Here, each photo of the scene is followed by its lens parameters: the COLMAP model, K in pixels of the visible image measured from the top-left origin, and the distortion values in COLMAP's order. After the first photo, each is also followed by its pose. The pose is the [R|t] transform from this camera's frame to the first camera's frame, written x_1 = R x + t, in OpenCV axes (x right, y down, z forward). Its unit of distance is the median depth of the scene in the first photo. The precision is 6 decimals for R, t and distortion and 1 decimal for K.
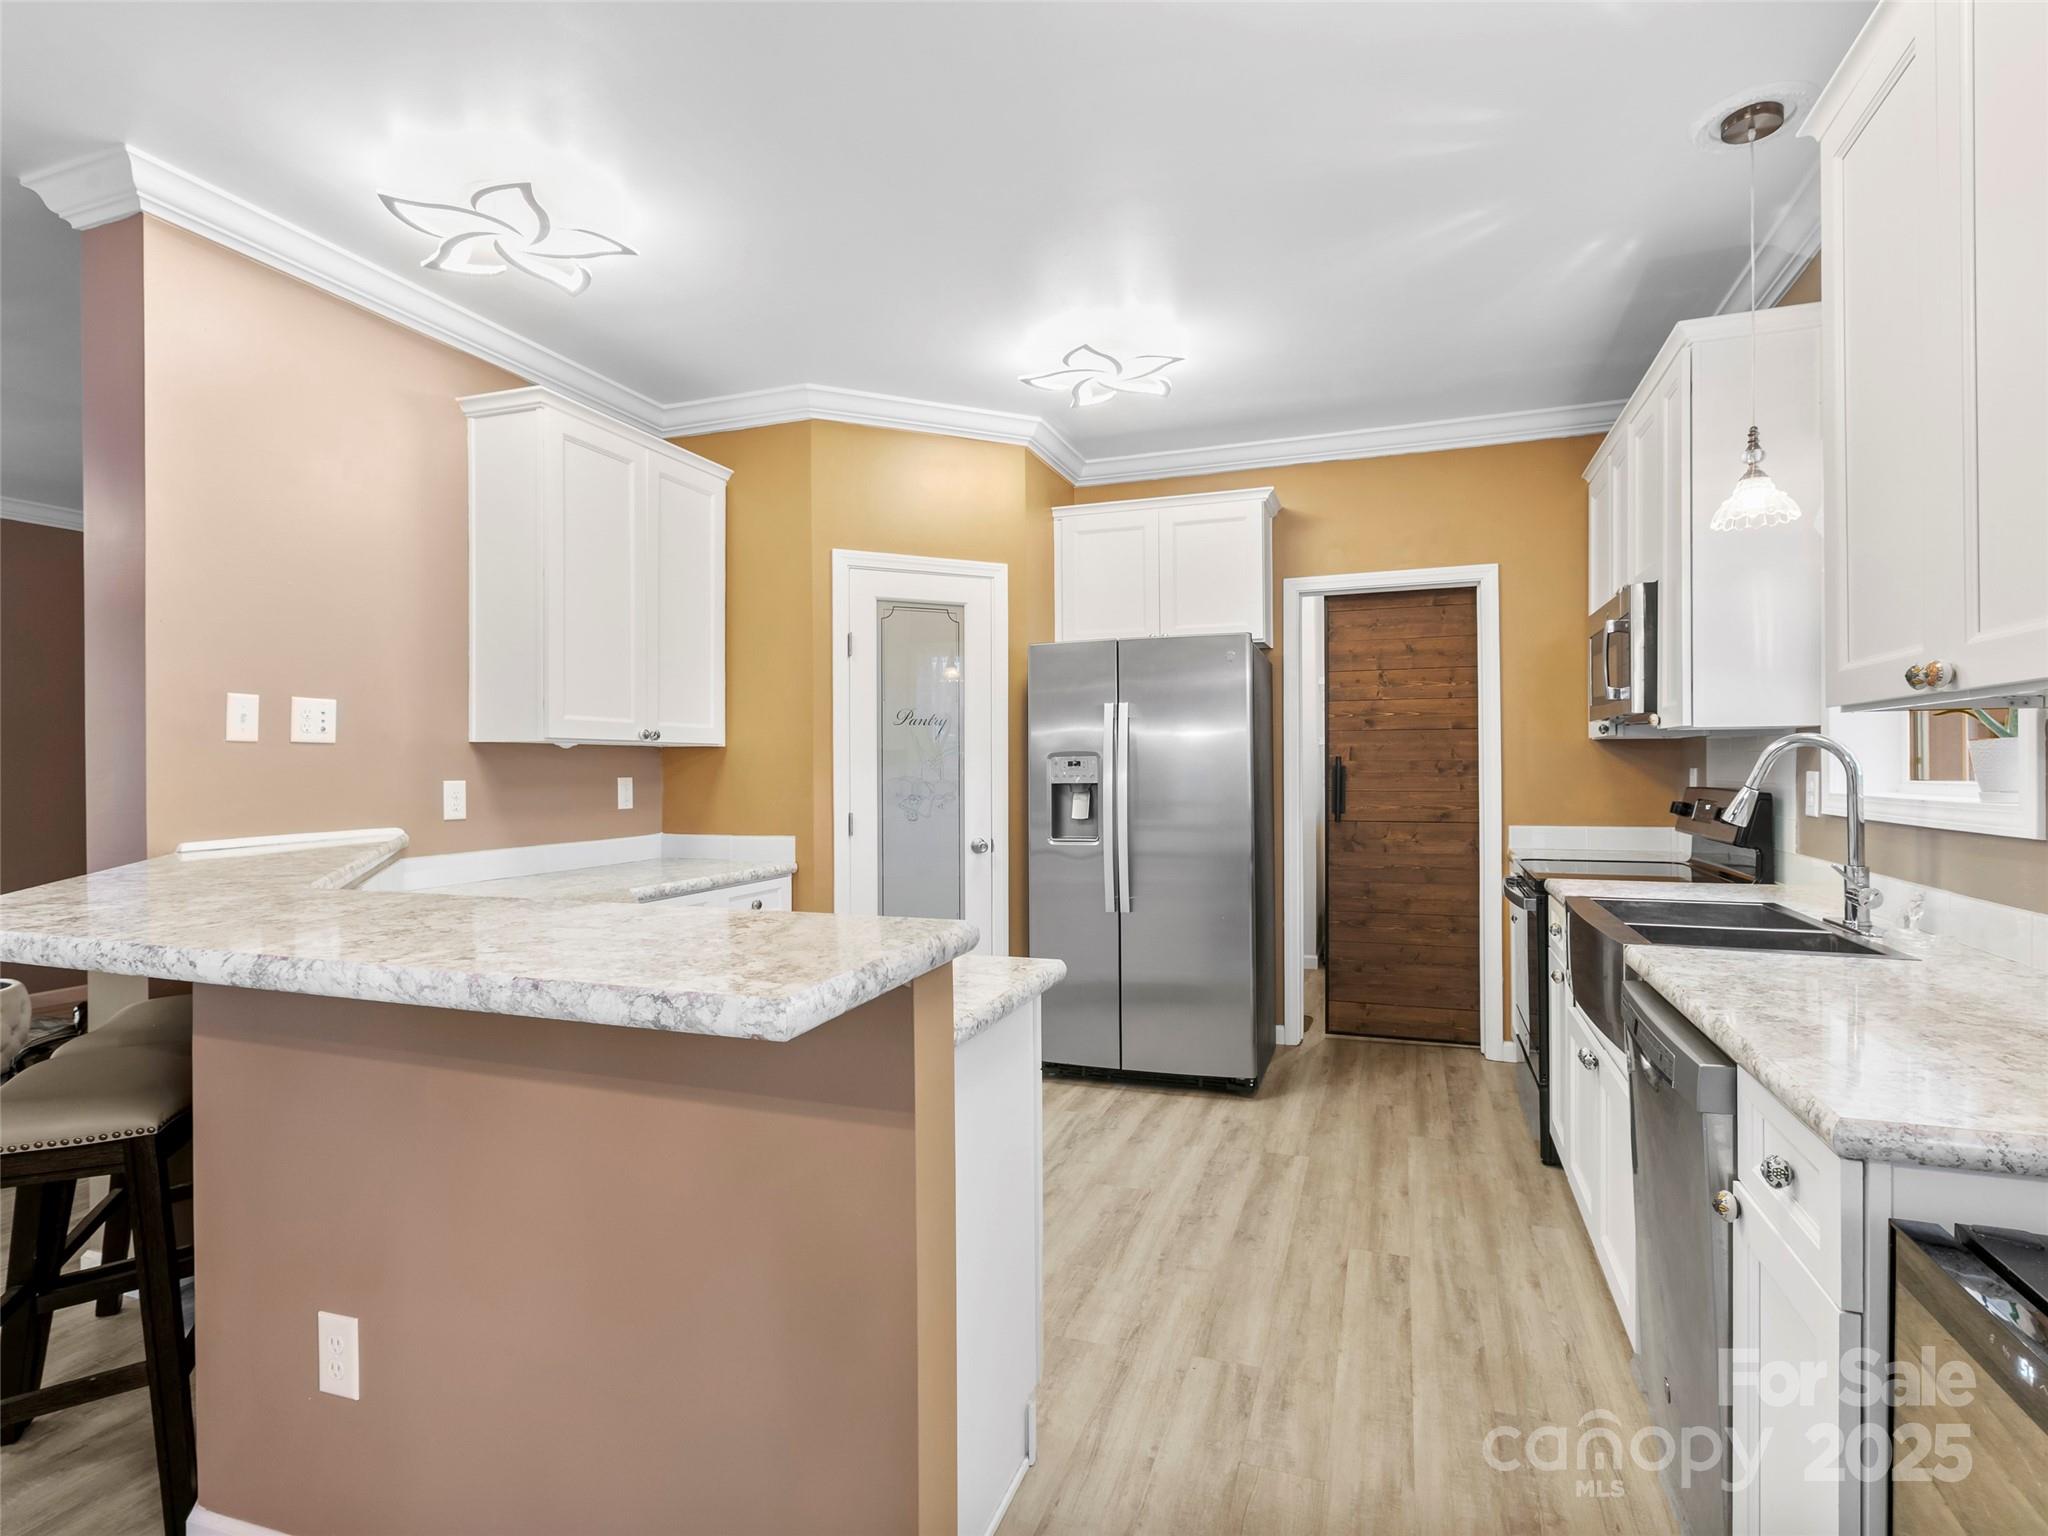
lens RADIAL K [[1027.8, 0, 1024.0], [0, 1027.8, 768.0], [0, 0, 1]] dist [-0.001237, 0.000787]
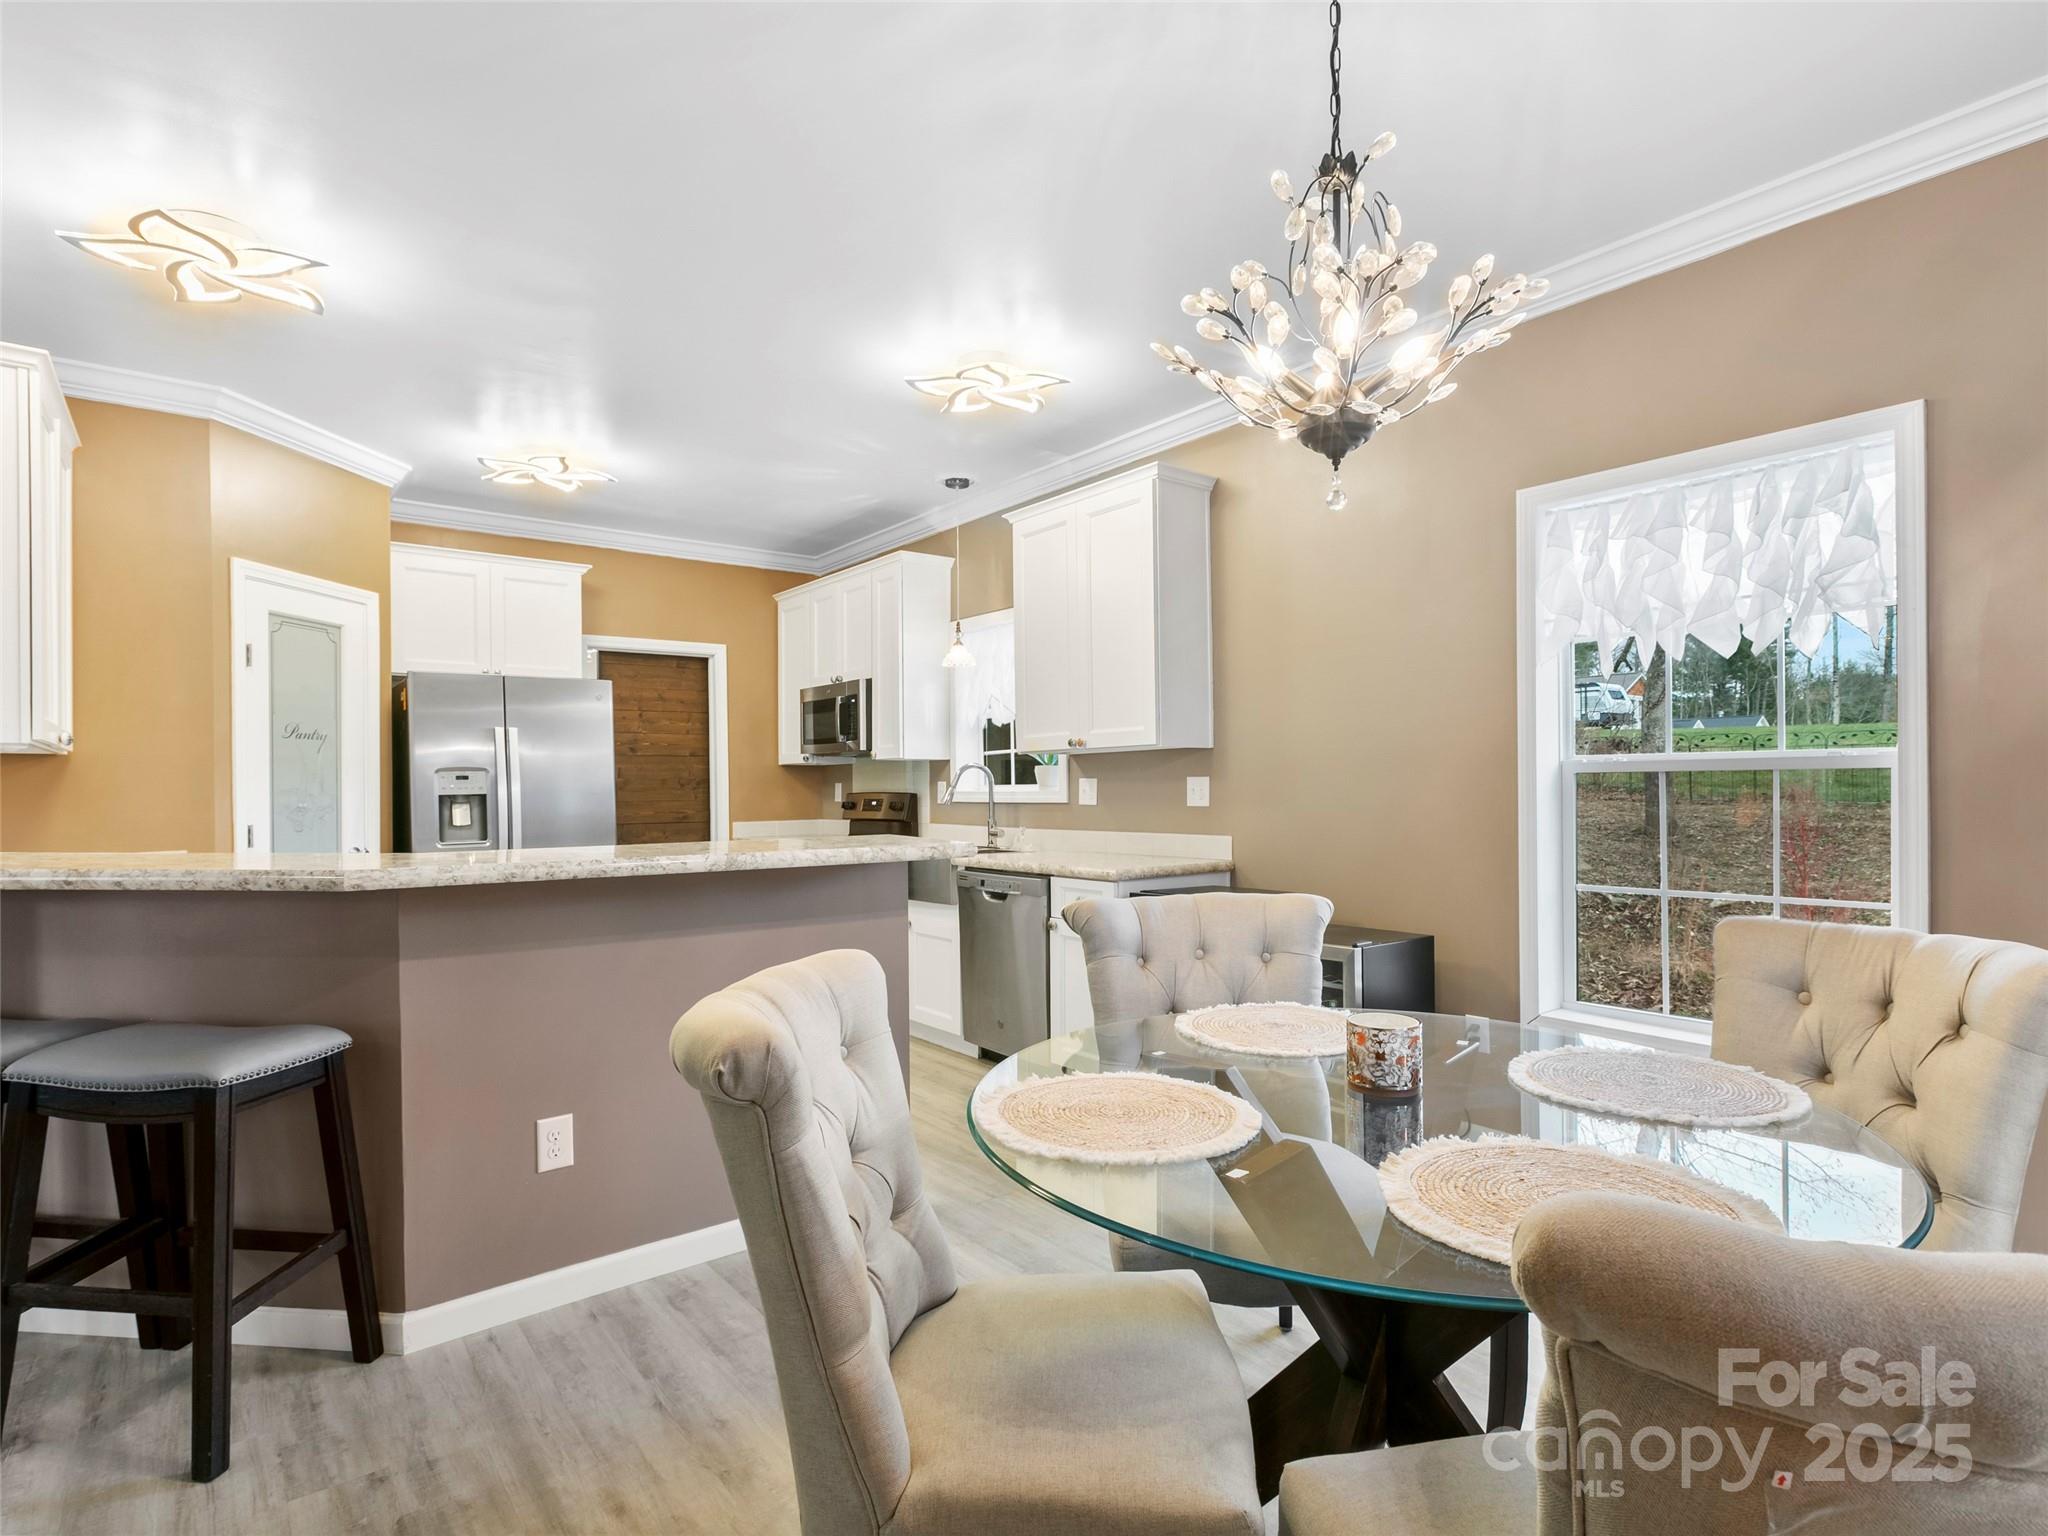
lens RADIAL K [[1063.1, 0, 1024.0], [0, 1063.1, 768.0], [0, 0, 1]] dist [0.001872, 0.000522]
pose [[0.530530, 0.016912, 0.847497, -0.631916], [0.008460, 0.999646, -0.025244, 0.020578], [-0.847624, 0.020563, 0.530199, -0.174070]]
